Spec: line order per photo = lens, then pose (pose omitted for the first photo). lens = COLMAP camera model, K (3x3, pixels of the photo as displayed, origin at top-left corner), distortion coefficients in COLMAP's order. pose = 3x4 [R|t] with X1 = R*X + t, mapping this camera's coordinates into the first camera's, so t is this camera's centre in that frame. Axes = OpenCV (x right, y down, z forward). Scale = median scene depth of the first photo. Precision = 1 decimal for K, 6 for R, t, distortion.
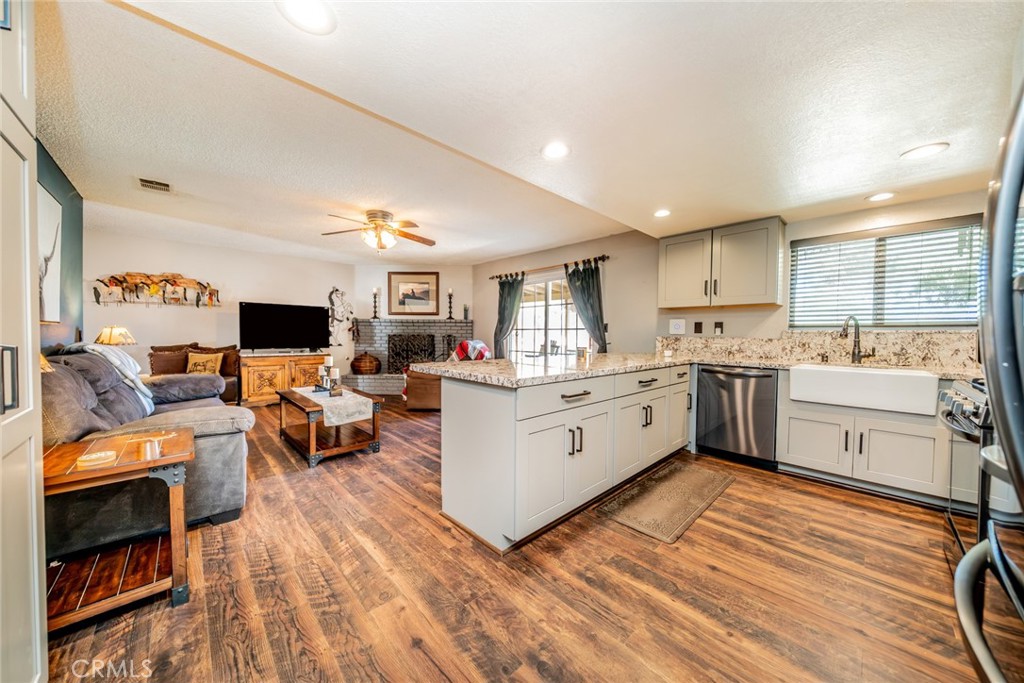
lens RADIAL K [[349.9, 0, 509.6], [0, 349.9, 340.5], [0, 0, 1]] dist [-0.009295, 0.001191]
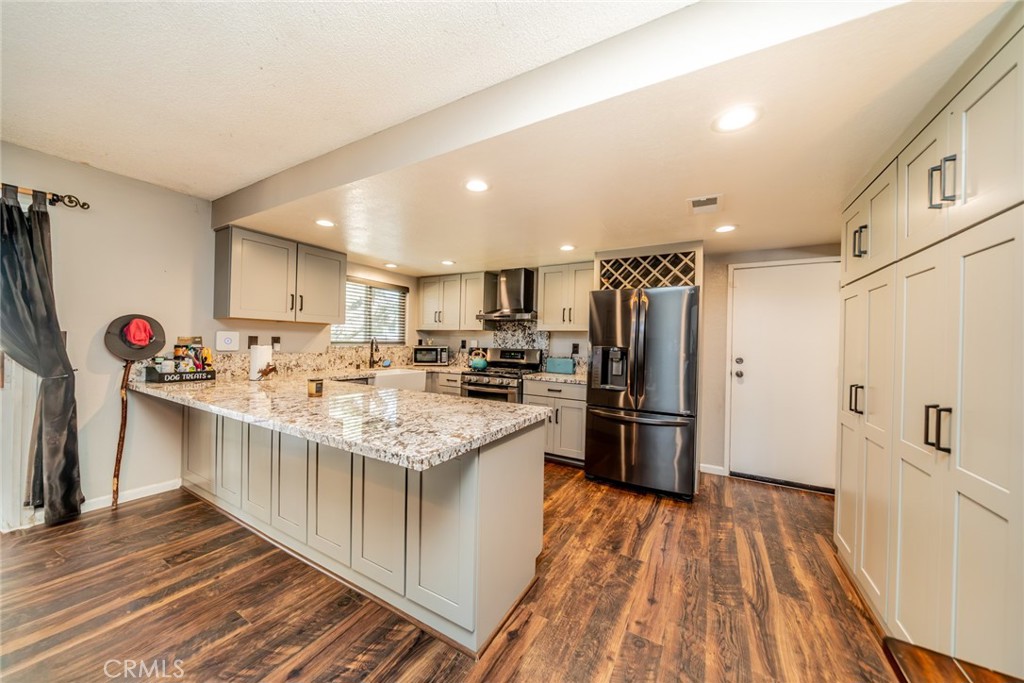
lens RADIAL K [[349.9, 0, 507.4], [0, 349.9, 342.0], [0, 0, 1]] dist [-0.009295, 0.001191]
pose [[-0.277487, -0.016573, 0.960586, -0.357868], [-0.006452, 0.999861, 0.015387, -0.042913], [-0.960708, -0.001928, -0.277556, 0.490668]]
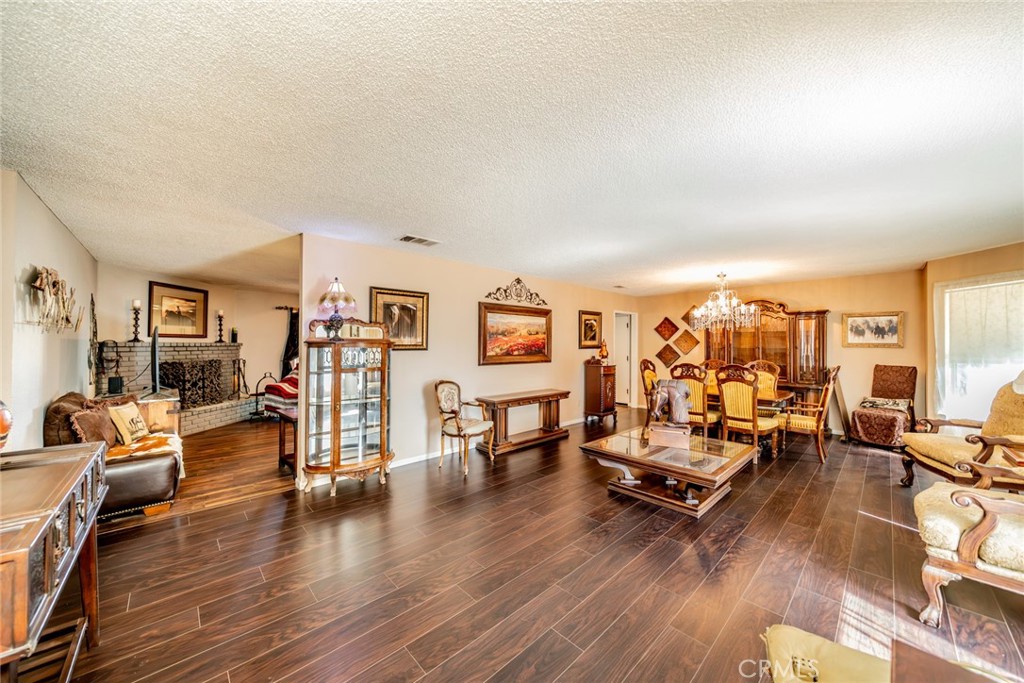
lens RADIAL K [[349.9, 0, 507.3], [0, 349.9, 346.9], [0, 0, 1]] dist [-0.009295, 0.001191]
pose [[0.005760, -0.015953, 0.999856, -1.515897], [0.015369, 0.999756, 0.015863, -0.069969], [-0.999865, 0.015275, 0.006004, 0.288400]]
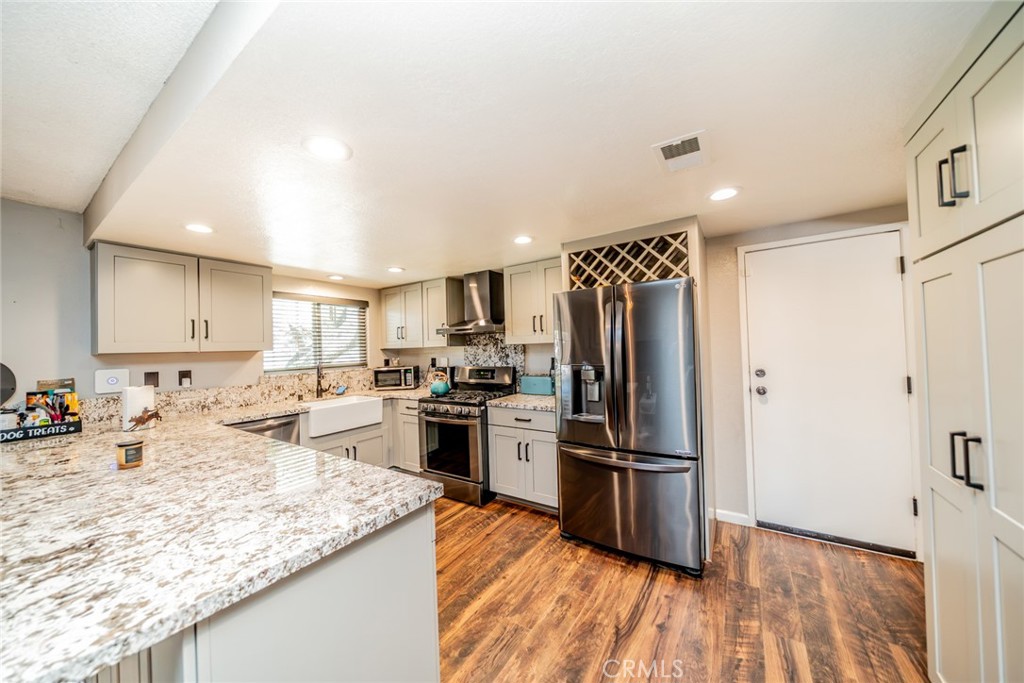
lens RADIAL K [[349.9, 0, 510.1], [0, 349.9, 342.3], [0, 0, 1]] dist [-0.009295, 0.001191]
pose [[-0.222991, 0.012258, 0.974743, -0.248450], [0.047236, 0.998882, -0.001756, -0.060232], [-0.973675, 0.045651, -0.223321, 0.337530]]
